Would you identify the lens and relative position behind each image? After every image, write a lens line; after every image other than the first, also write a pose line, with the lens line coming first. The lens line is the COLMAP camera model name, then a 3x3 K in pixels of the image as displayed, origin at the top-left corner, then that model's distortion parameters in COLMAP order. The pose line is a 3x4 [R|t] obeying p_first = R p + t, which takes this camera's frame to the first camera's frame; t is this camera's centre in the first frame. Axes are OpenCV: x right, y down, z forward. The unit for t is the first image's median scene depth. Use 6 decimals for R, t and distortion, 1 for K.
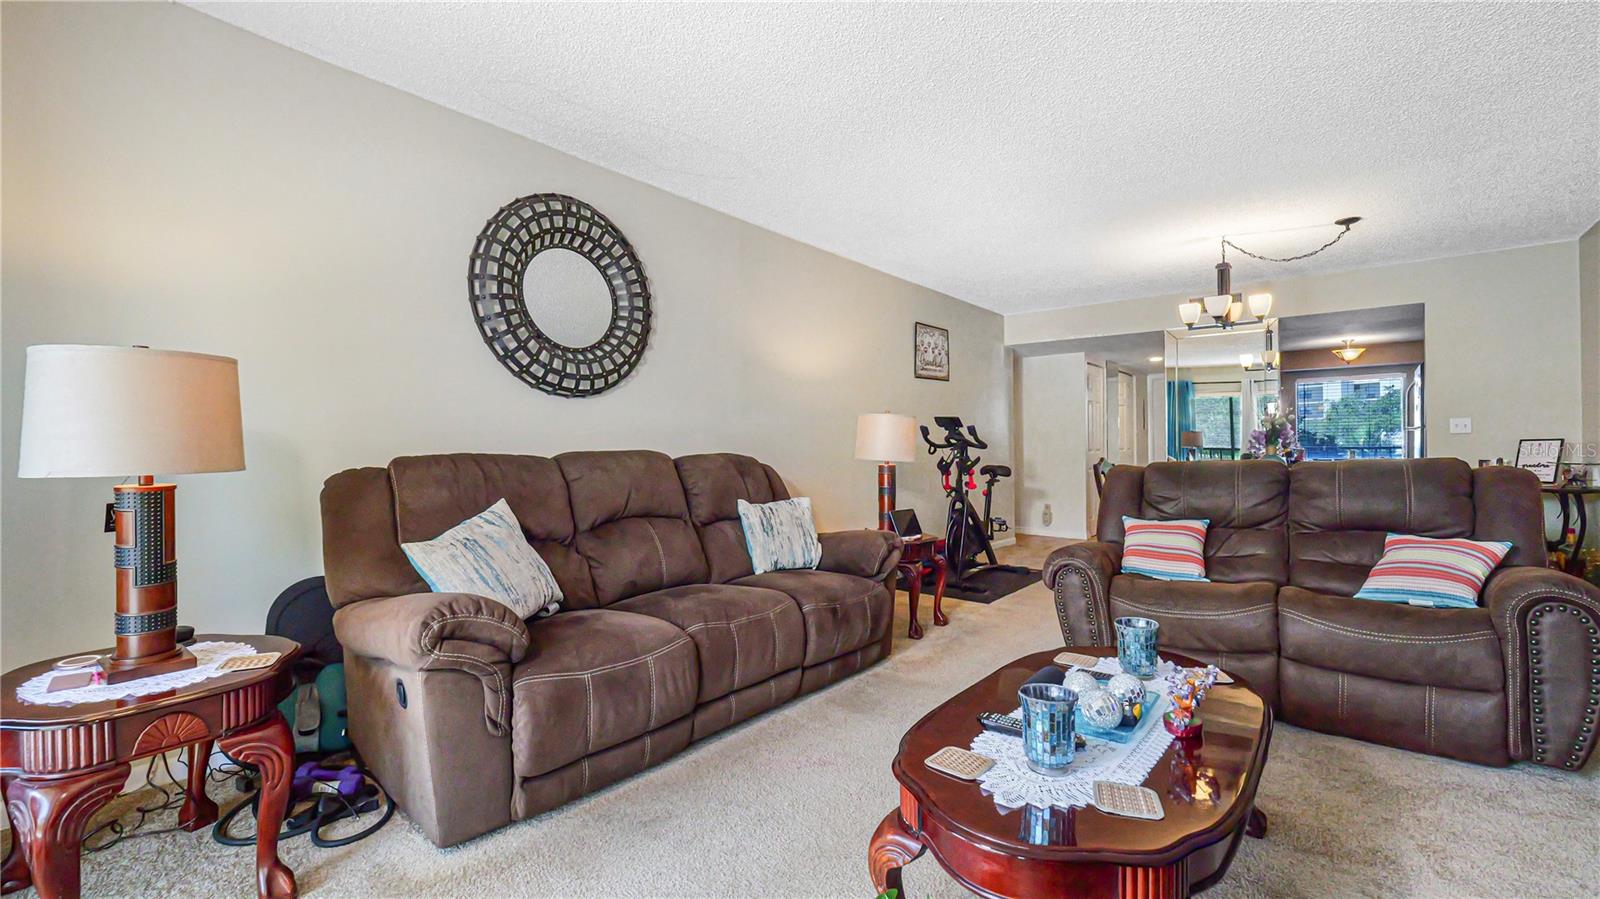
lens RADIAL K [[652.1, 0, 800.0], [0, 652.1, 449.5], [0, 0, 1]] dist [0.000740, -0.000227]
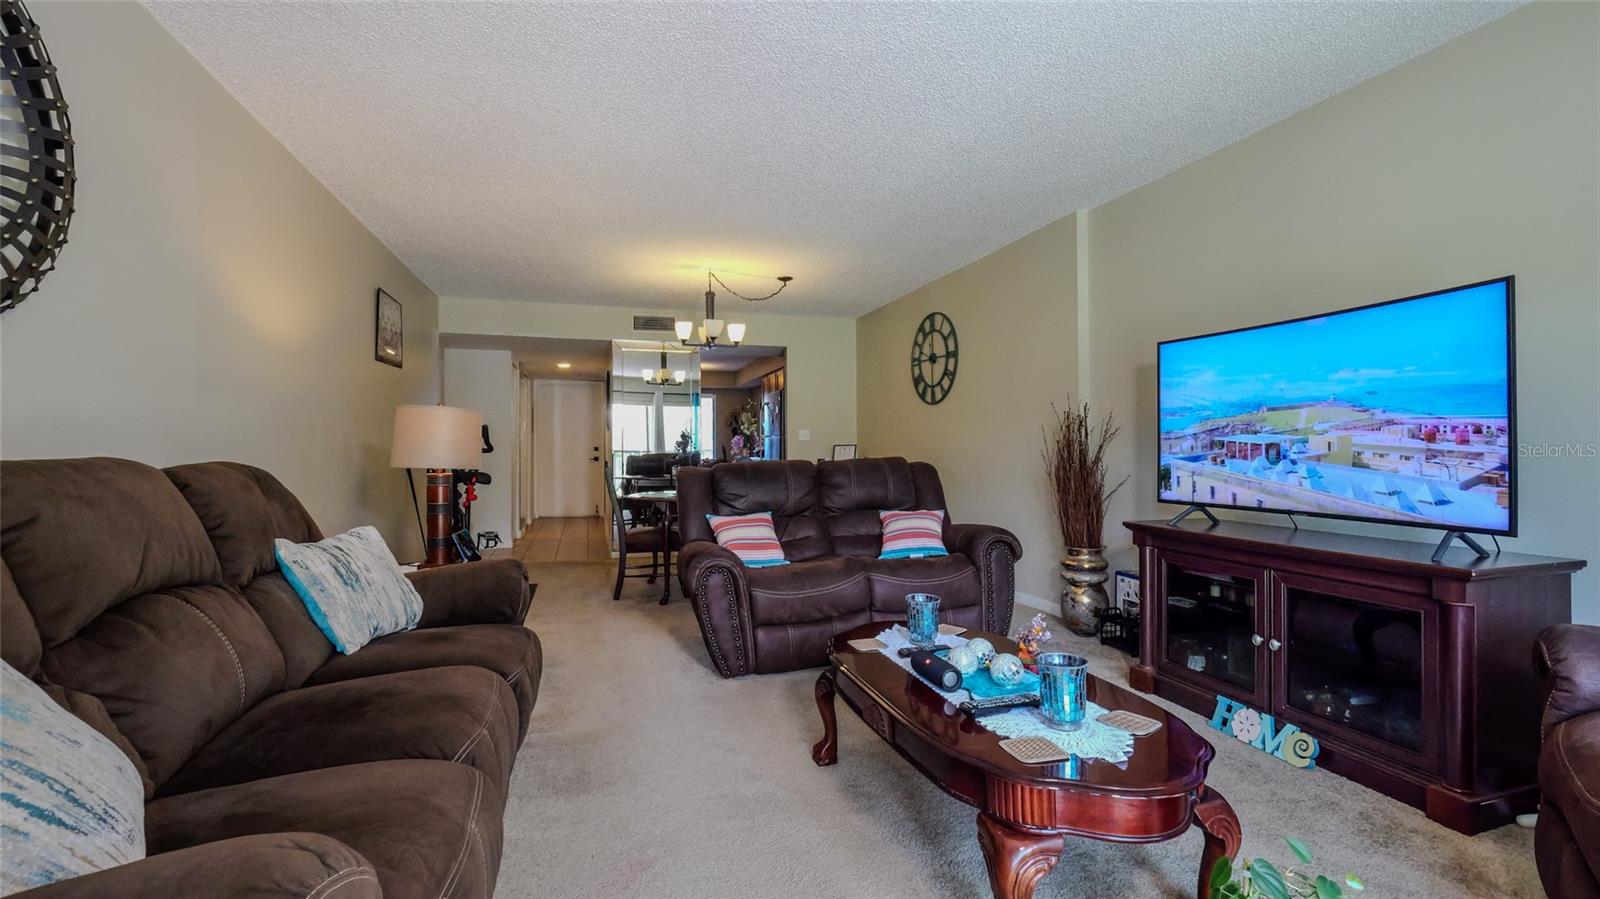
lens RADIAL K [[669.4, 0, 800.0], [0, 669.4, 449.5], [0, 0, 1]] dist [0.000792, -0.000277]
pose [[0.573665, -0.000289, 0.819090, -0.342618], [0.005186, 0.999981, -0.003280, -0.000296], [-0.819074, 0.006129, 0.573655, 0.275785]]
